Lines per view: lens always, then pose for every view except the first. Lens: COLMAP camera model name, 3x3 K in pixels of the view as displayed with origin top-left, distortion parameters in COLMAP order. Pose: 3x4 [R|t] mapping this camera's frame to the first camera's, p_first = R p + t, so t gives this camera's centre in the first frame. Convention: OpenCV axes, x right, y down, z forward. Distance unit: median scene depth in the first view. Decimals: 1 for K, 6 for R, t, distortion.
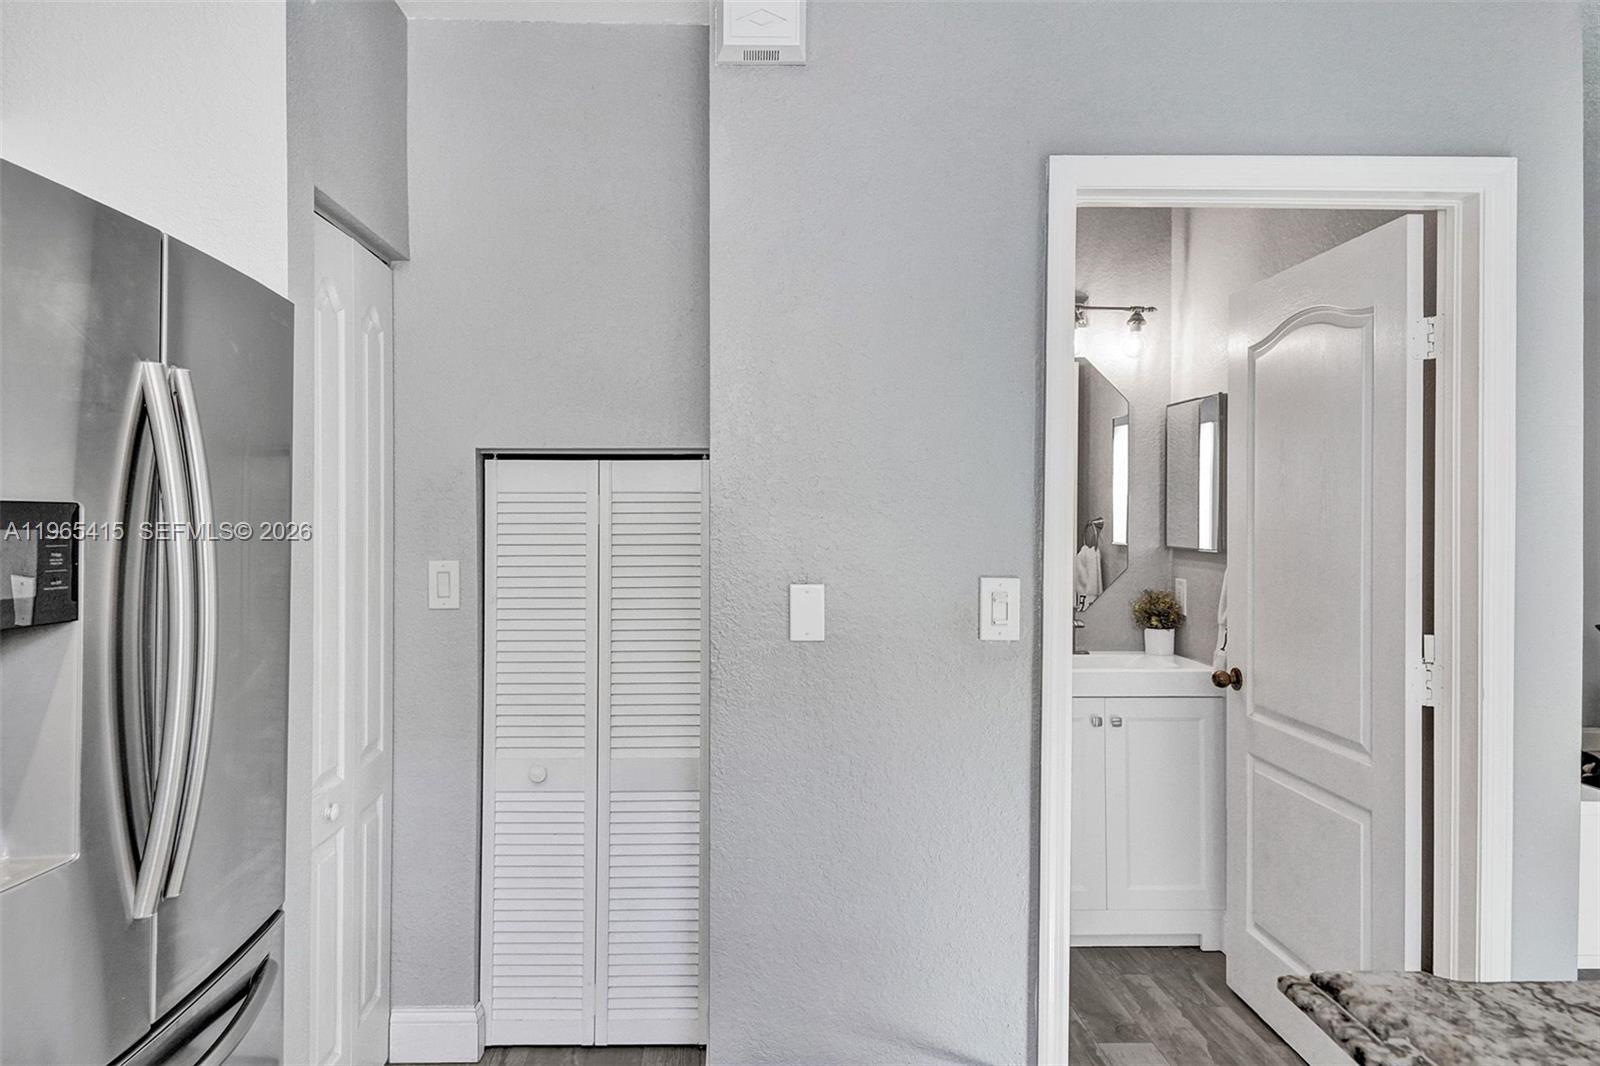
lens RADIAL K [[1016.7, 0, 754.4], [0, 1016.7, 510.1], [0, 0, 1]] dist [0.033054, -0.002230]
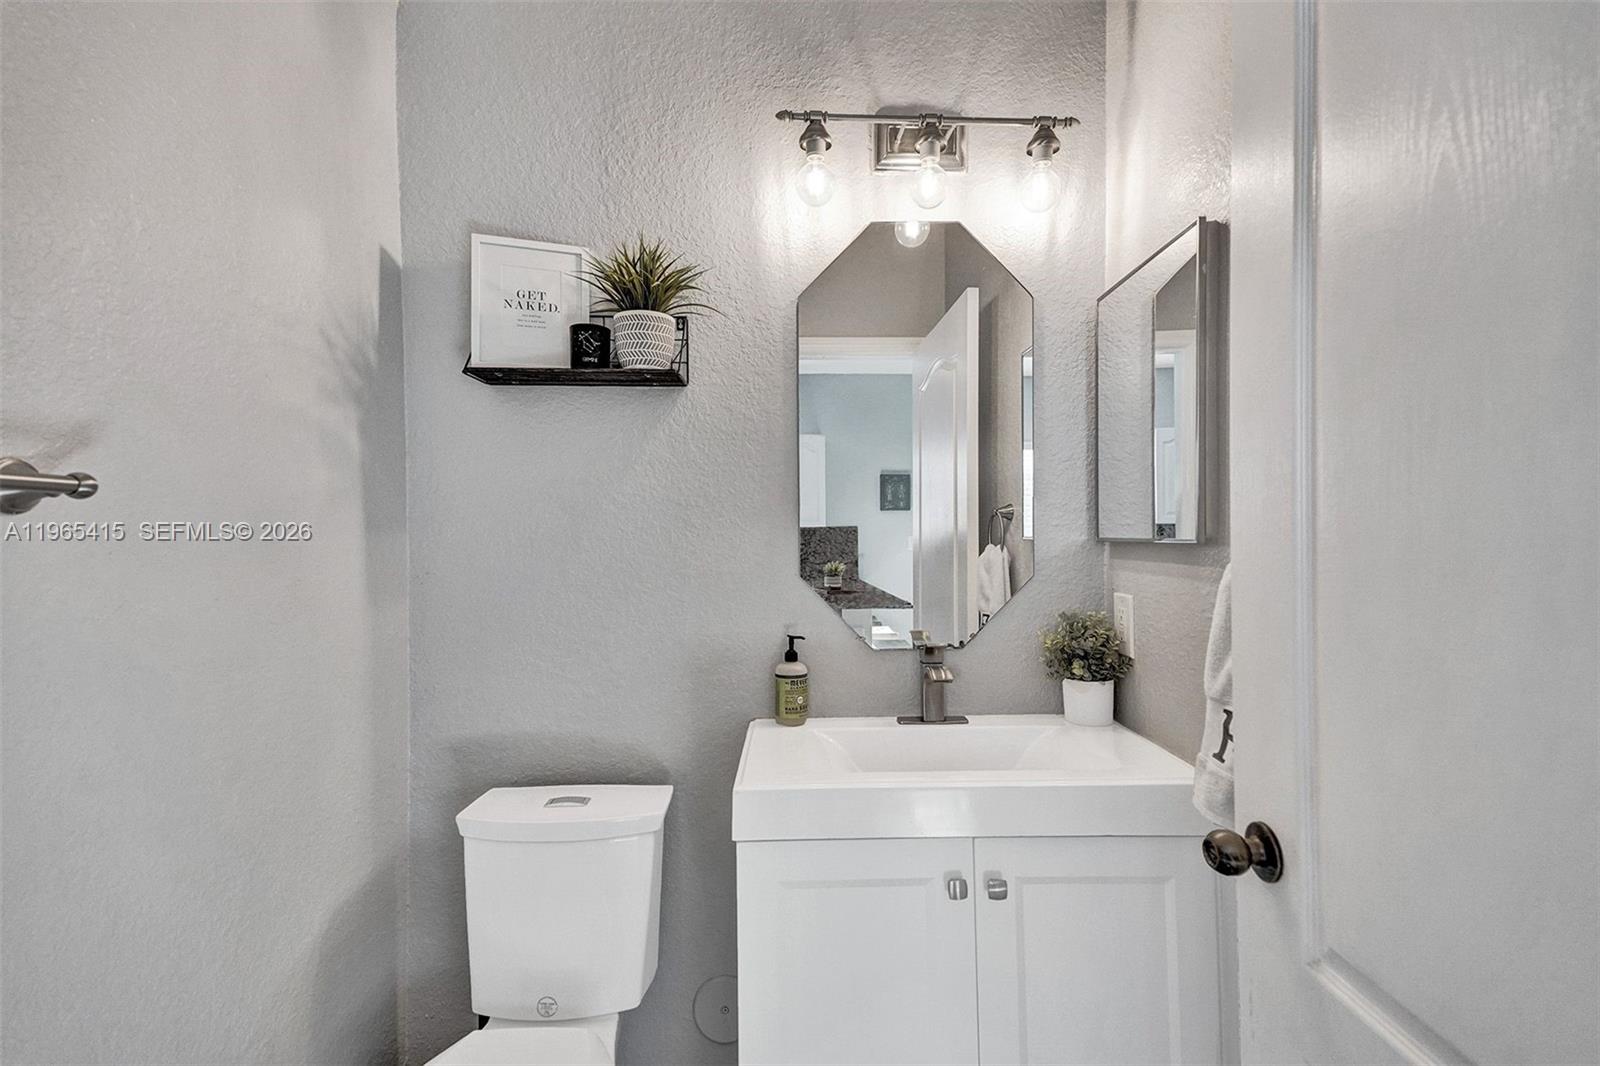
lens RADIAL K [[741.6, 0, 804.9], [0, 741.6, 535.7], [0, 0, 1]] dist [0.050023, -0.017730]
pose [[0.999893, -0.011116, -0.009504, 0.242153], [0.011150, 0.999932, 0.003512, 0.031191], [0.009465, -0.003617, 0.999949, 0.577654]]
